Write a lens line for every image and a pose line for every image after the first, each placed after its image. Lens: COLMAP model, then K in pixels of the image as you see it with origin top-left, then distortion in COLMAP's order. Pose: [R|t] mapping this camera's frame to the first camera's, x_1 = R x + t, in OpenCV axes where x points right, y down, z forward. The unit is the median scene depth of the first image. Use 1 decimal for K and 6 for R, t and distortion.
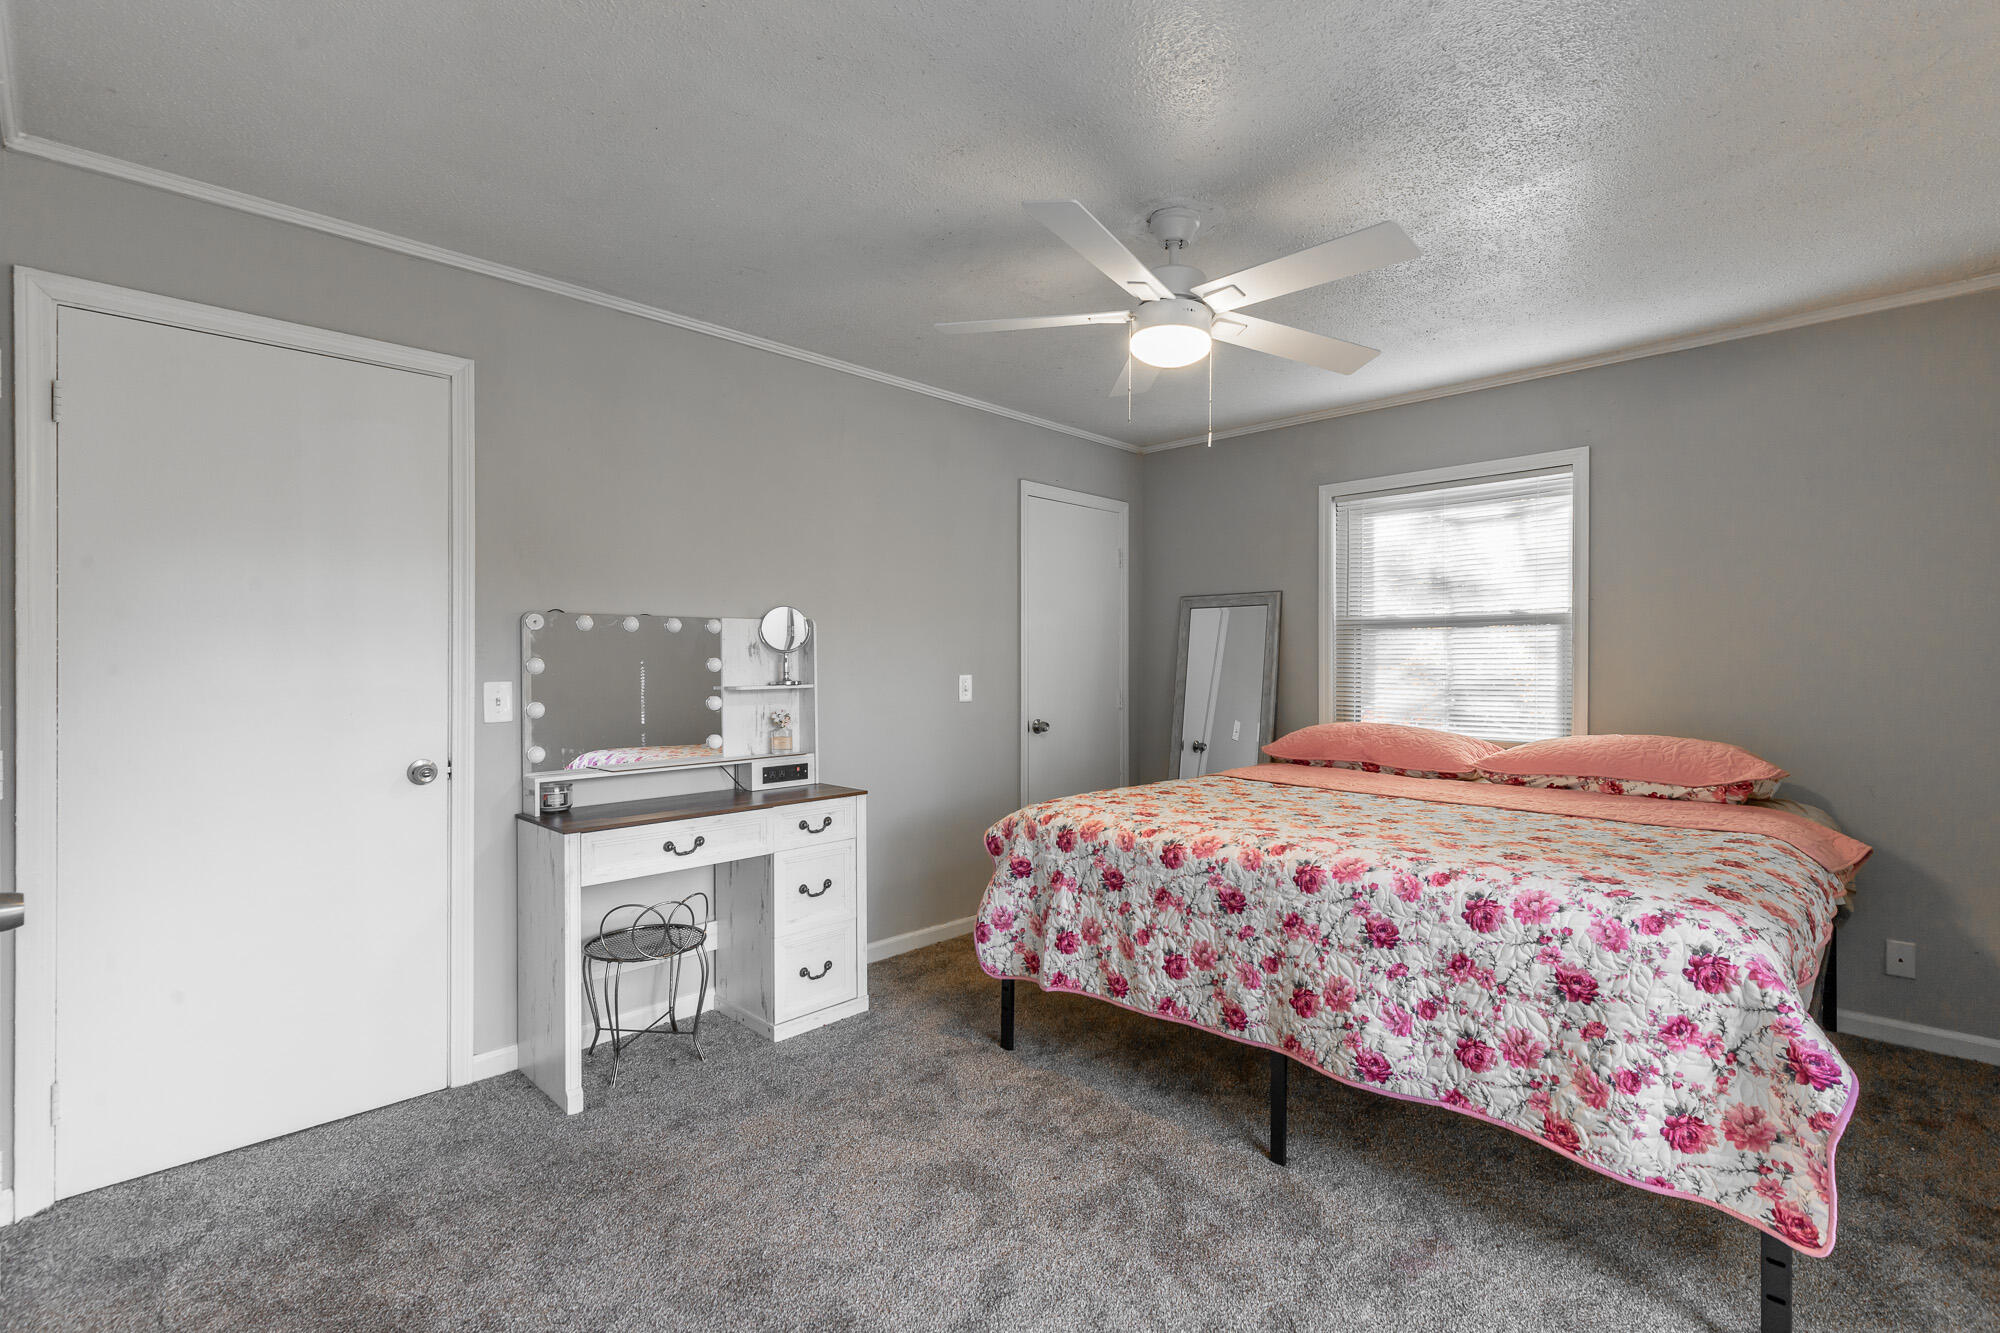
lens RADIAL K [[909.5, 0, 1009.5], [0, 909.5, 674.0], [0, 0, 1]] dist [0.004856, 0.000482]
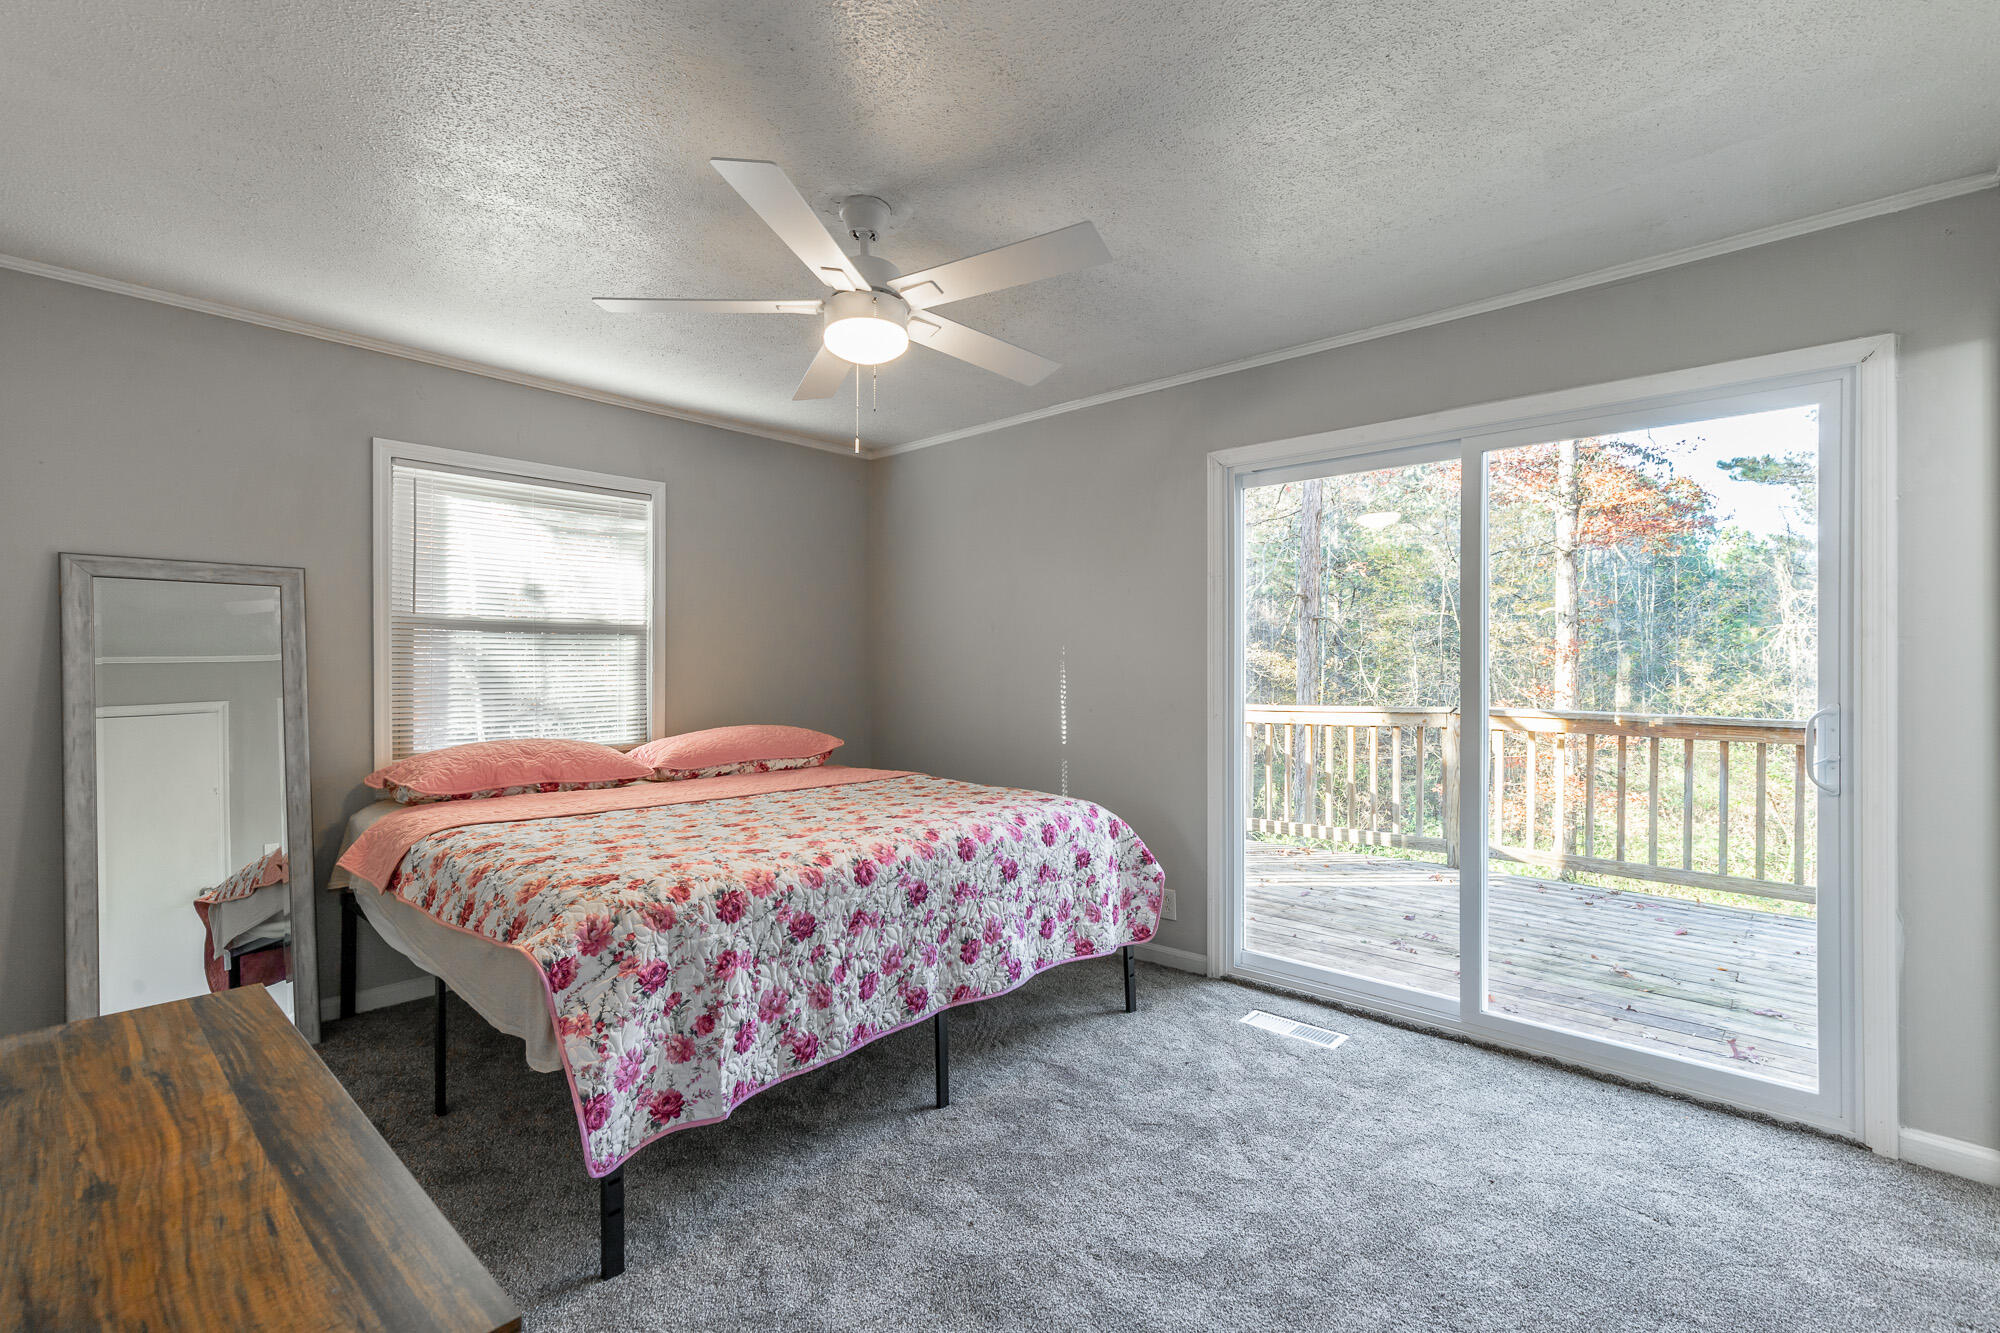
lens RADIAL K [[909.5, 0, 1009.5], [0, 909.5, 674.0], [0, 0, 1]] dist [0.004856, 0.000482]
pose [[-0.058754, -0.008901, 0.998233, -0.805064], [0.012098, 0.999880, 0.009628, -0.018026], [-0.998199, 0.012642, -0.058639, 0.923291]]
